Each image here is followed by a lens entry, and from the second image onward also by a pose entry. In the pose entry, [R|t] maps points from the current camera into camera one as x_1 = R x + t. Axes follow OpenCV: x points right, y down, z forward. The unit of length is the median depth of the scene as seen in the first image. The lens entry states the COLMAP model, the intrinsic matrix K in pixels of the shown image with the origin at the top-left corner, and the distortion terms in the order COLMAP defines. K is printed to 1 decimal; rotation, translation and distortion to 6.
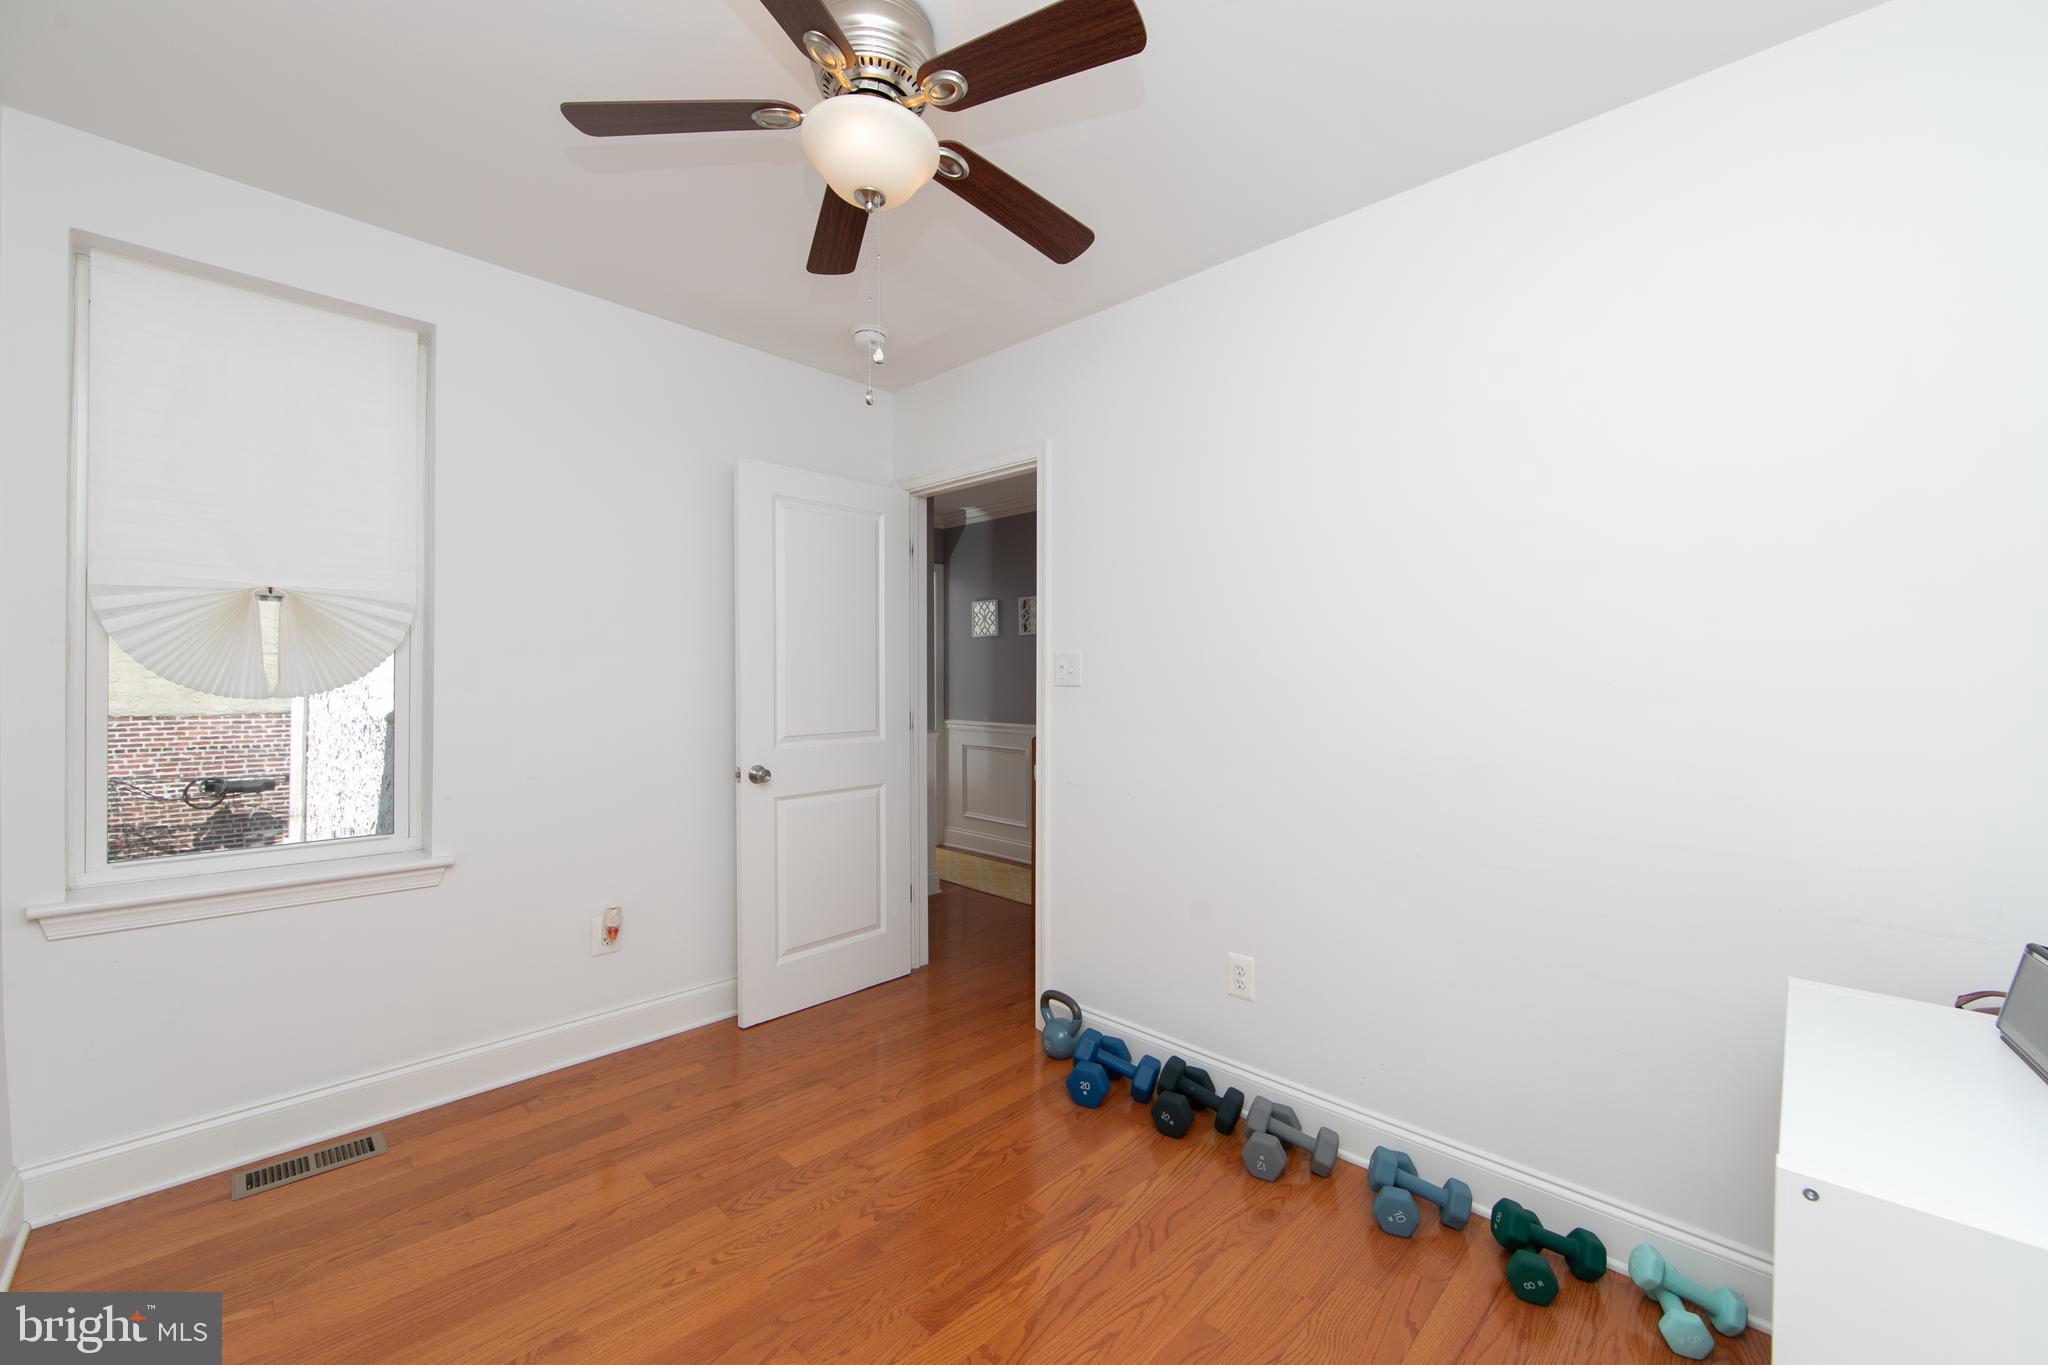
lens RADIAL K [[806.1, 0, 1024.8], [0, 806.1, 686.1], [0, 0, 1]] dist [0.000669, 0.000103]
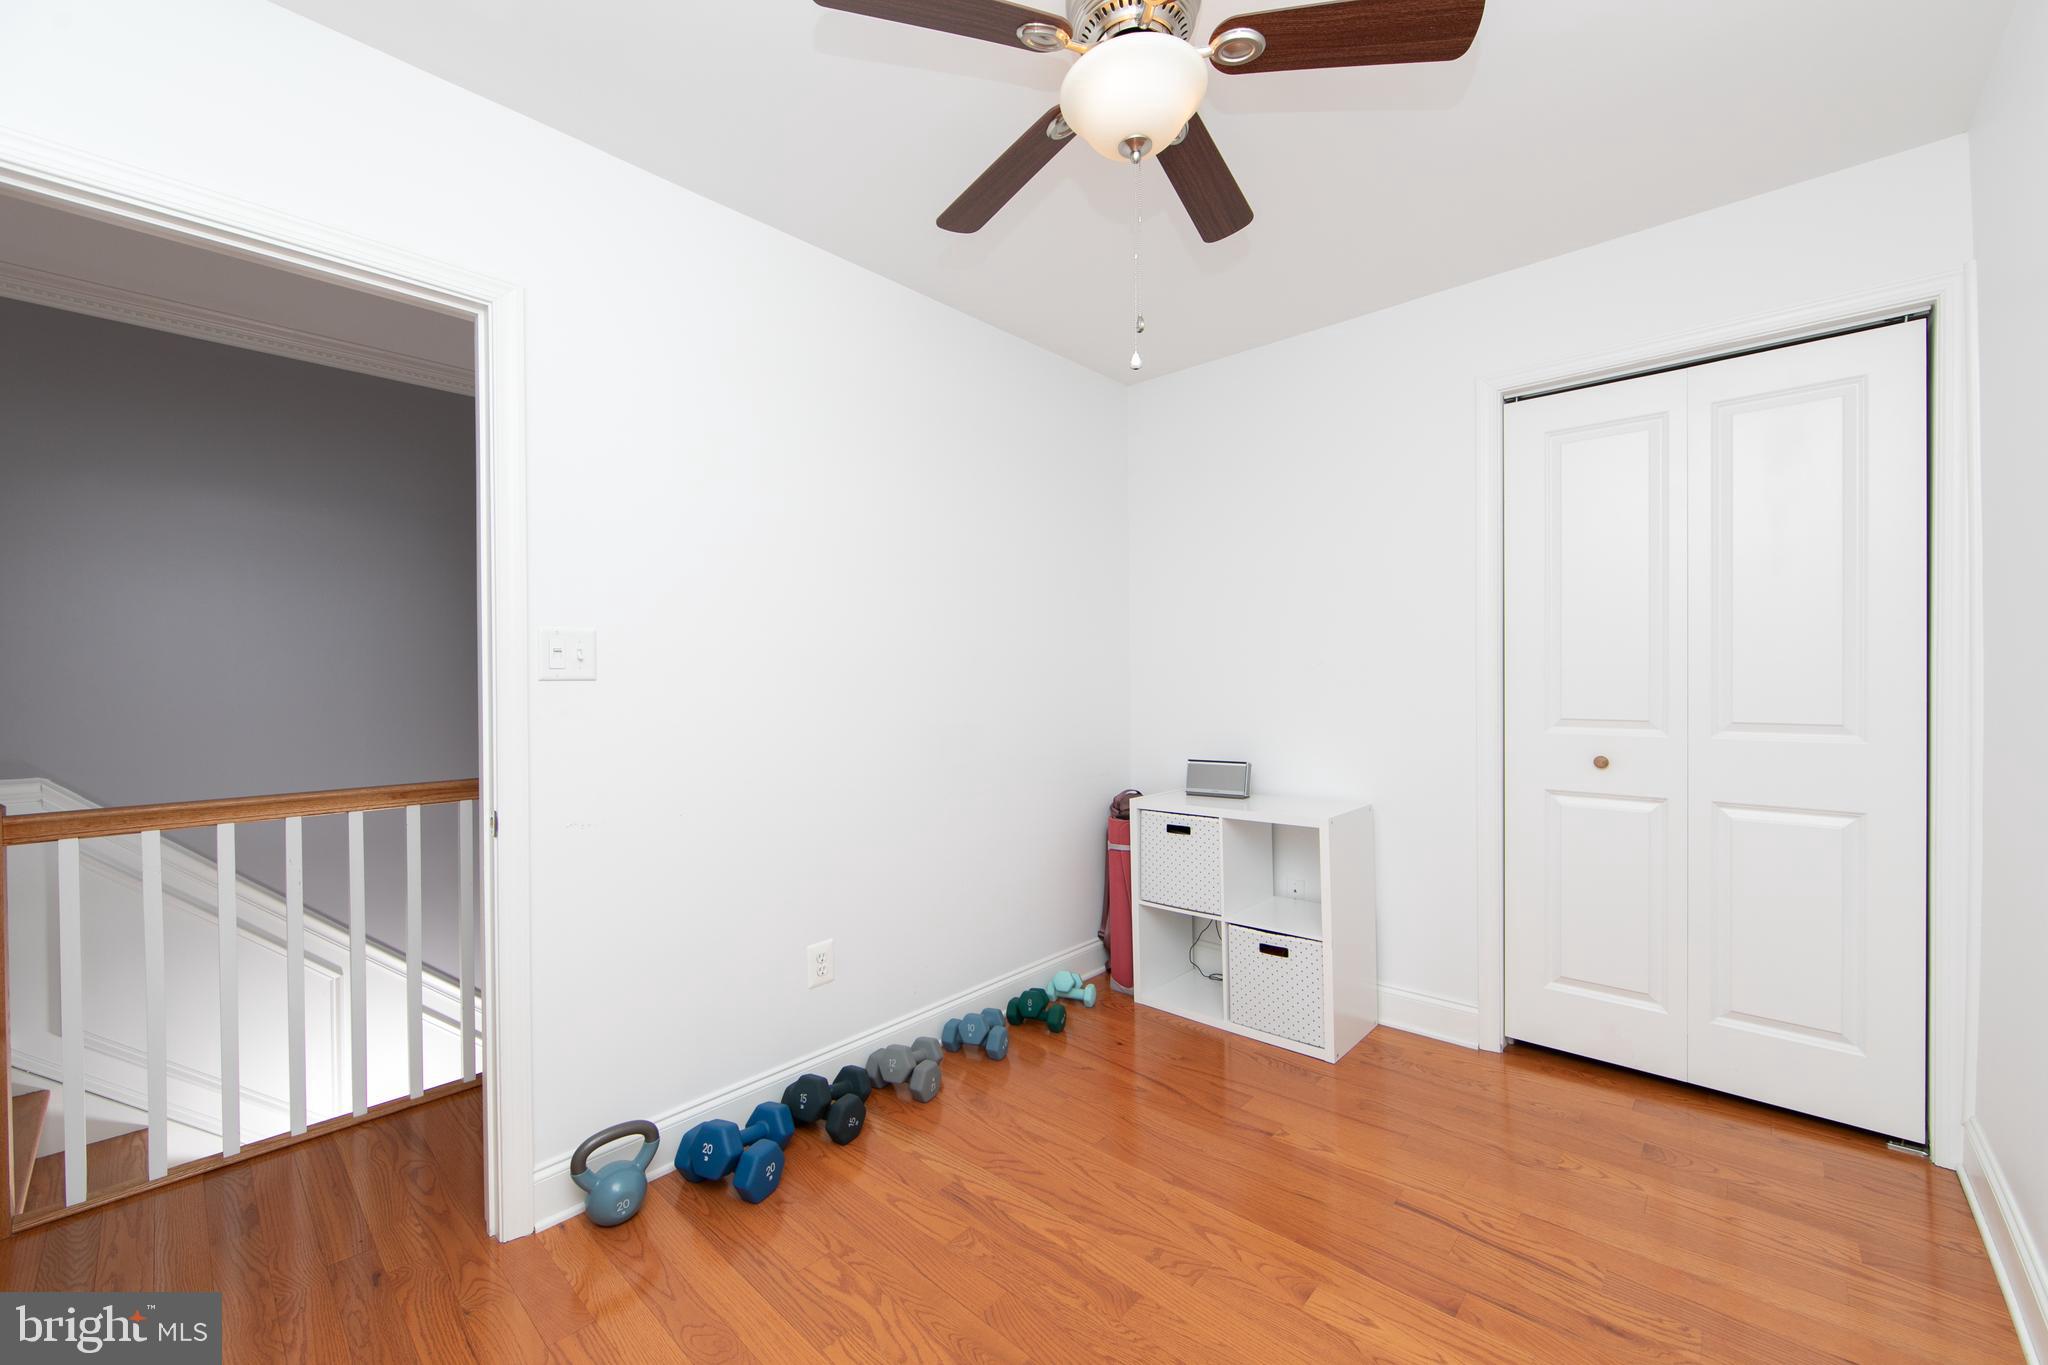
lens RADIAL K [[806.1, 0, 1024.8], [0, 806.1, 686.1], [0, 0, 1]] dist [0.000669, 0.000103]
pose [[-0.019712, -0.015736, 0.999682, -1.035658], [0.021679, 0.999634, 0.016163, 0.000189], [-0.999571, 0.021991, -0.019363, 1.052255]]
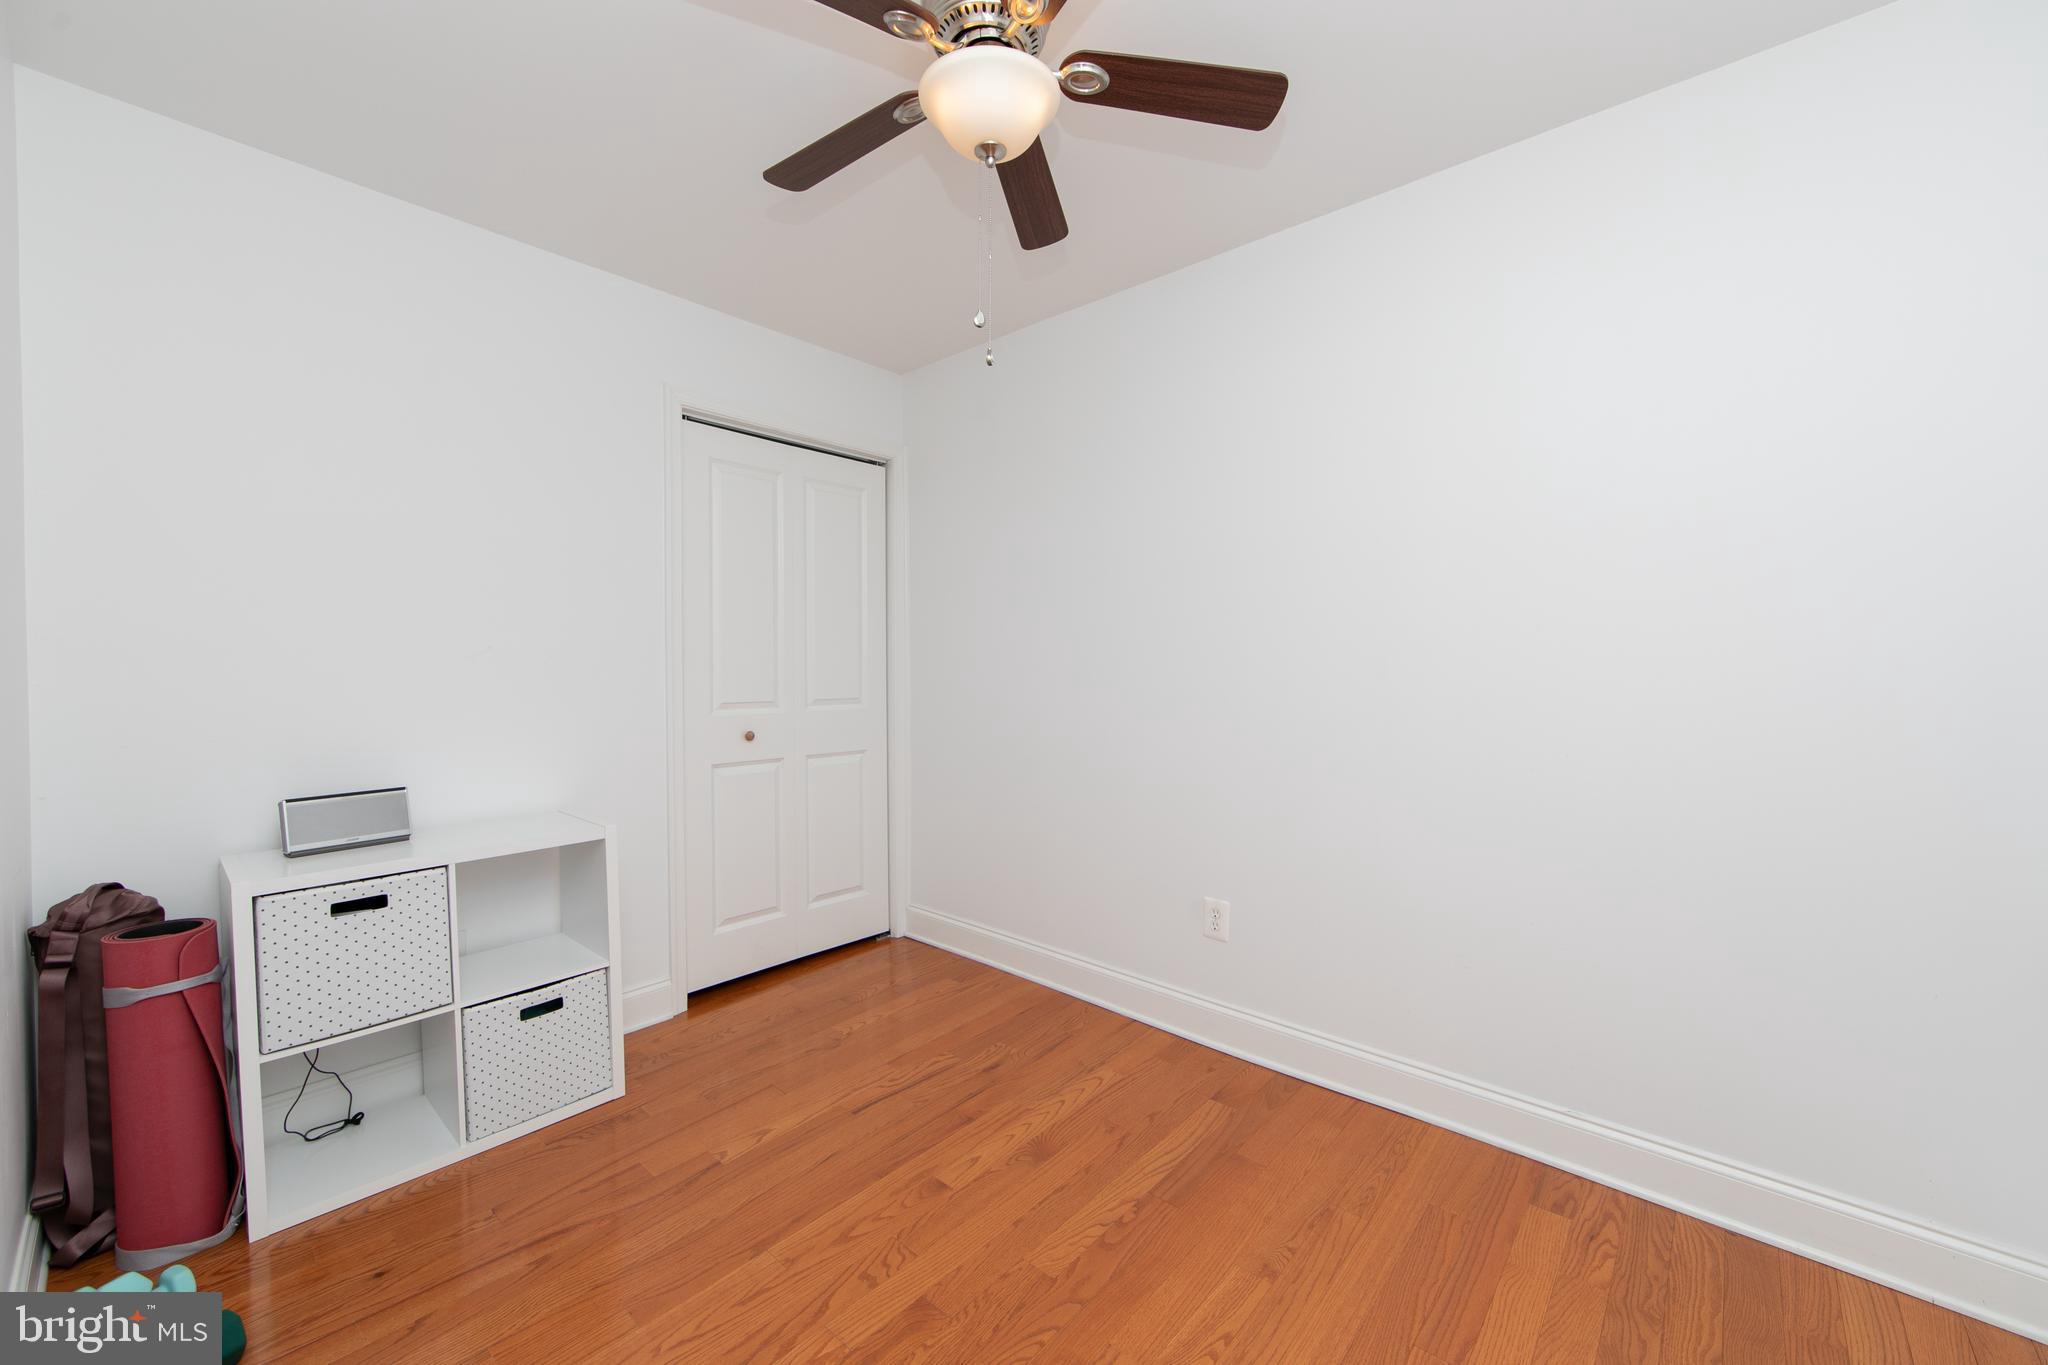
lens RADIAL K [[812.7, 0, 1030.6], [0, 812.7, 678.5], [0, 0, 1]] dist [0.016692, 0.000069]
pose [[-0.998947, -0.005628, -0.045523, -0.181532], [-0.006859, 0.999614, 0.026940, -0.001993], [0.045353, 0.027224, -0.998600, 1.839898]]
